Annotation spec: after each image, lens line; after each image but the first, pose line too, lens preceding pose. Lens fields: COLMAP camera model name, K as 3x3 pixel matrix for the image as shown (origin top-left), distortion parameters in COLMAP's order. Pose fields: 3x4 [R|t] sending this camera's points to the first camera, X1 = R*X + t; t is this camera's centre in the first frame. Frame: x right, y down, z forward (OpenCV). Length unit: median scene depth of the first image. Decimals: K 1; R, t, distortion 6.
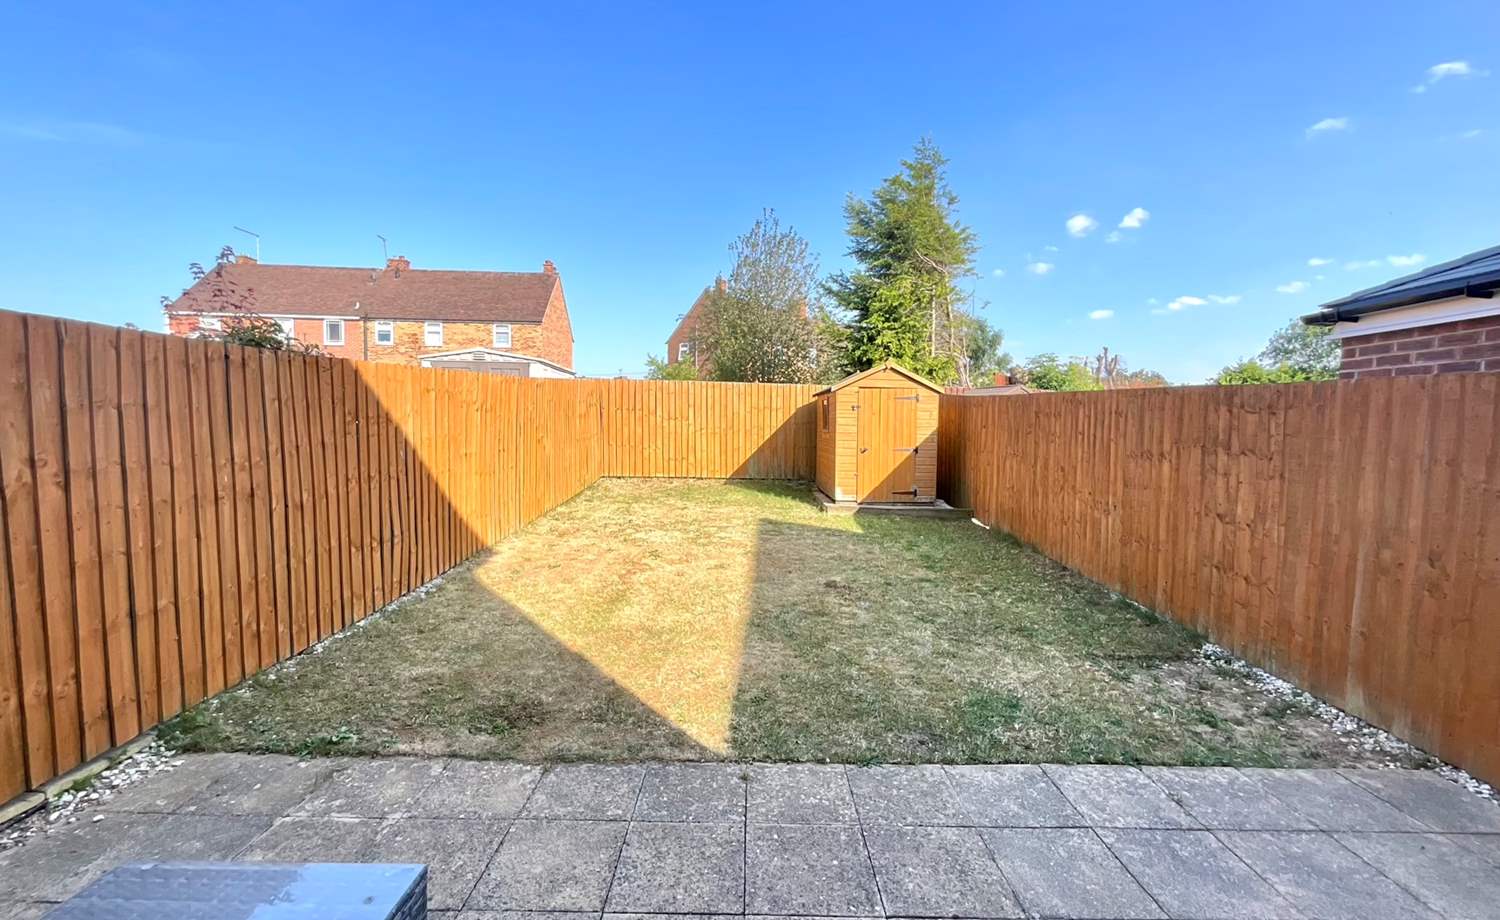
lens RADIAL K [[612.2, 0, 750.0], [0, 612.2, 460.0], [0, 0, 1]] dist [-0.006055, 0.004152]
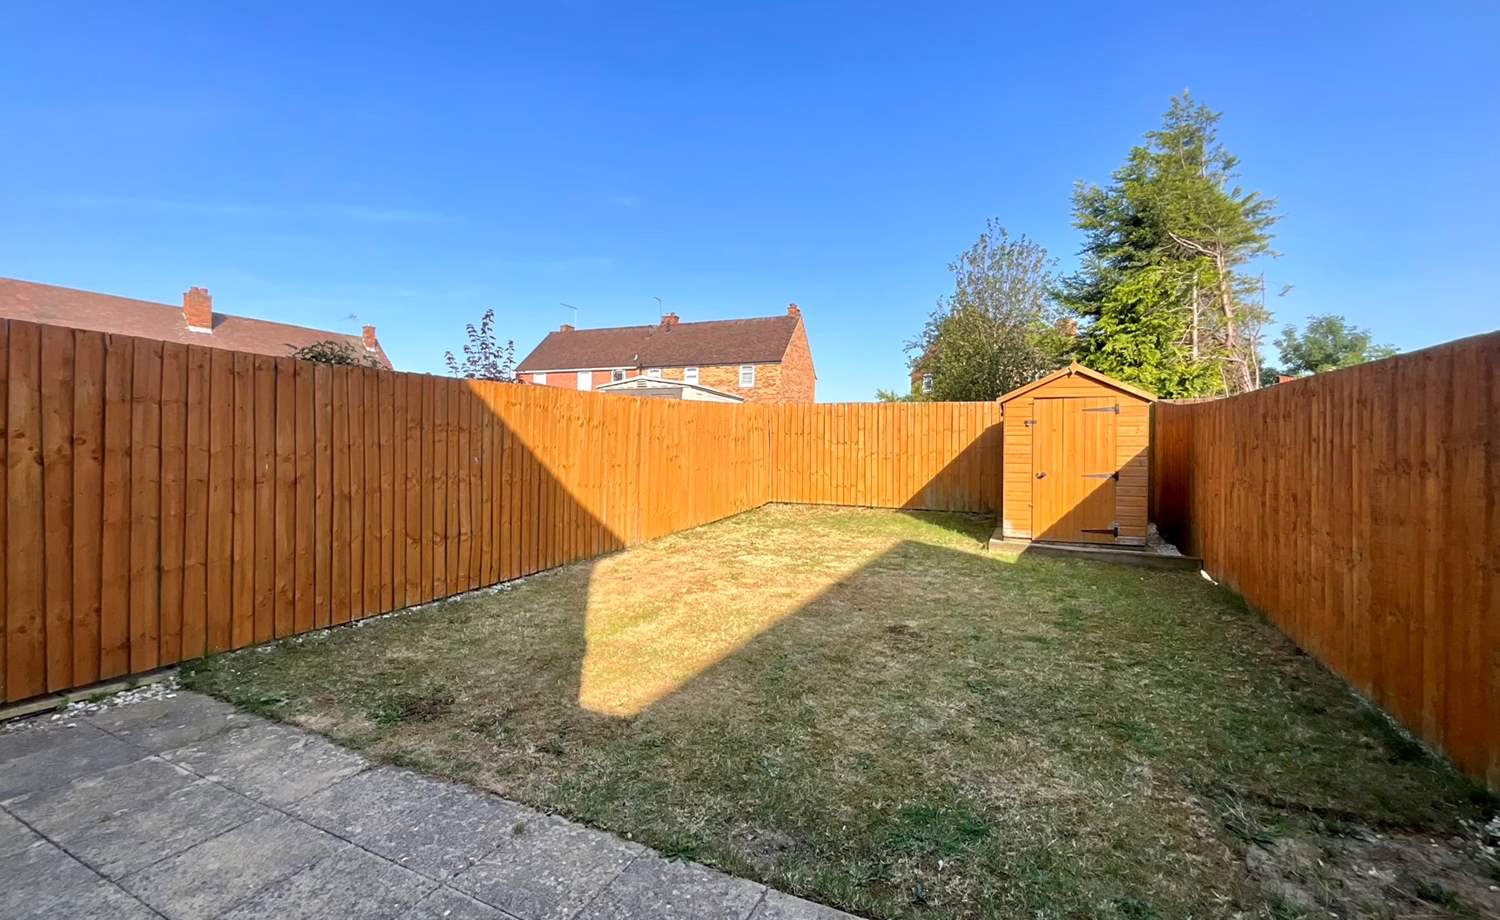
lens RADIAL K [[612.2, 0, 750.0], [0, 612.2, 460.0], [0, 0, 1]] dist [-0.006055, 0.004152]
pose [[0.905800, 0.001540, -0.423703, 0.319062], [-0.028315, 0.997978, -0.056903, 0.035817], [0.422758, 0.063540, 0.904012, 0.191828]]
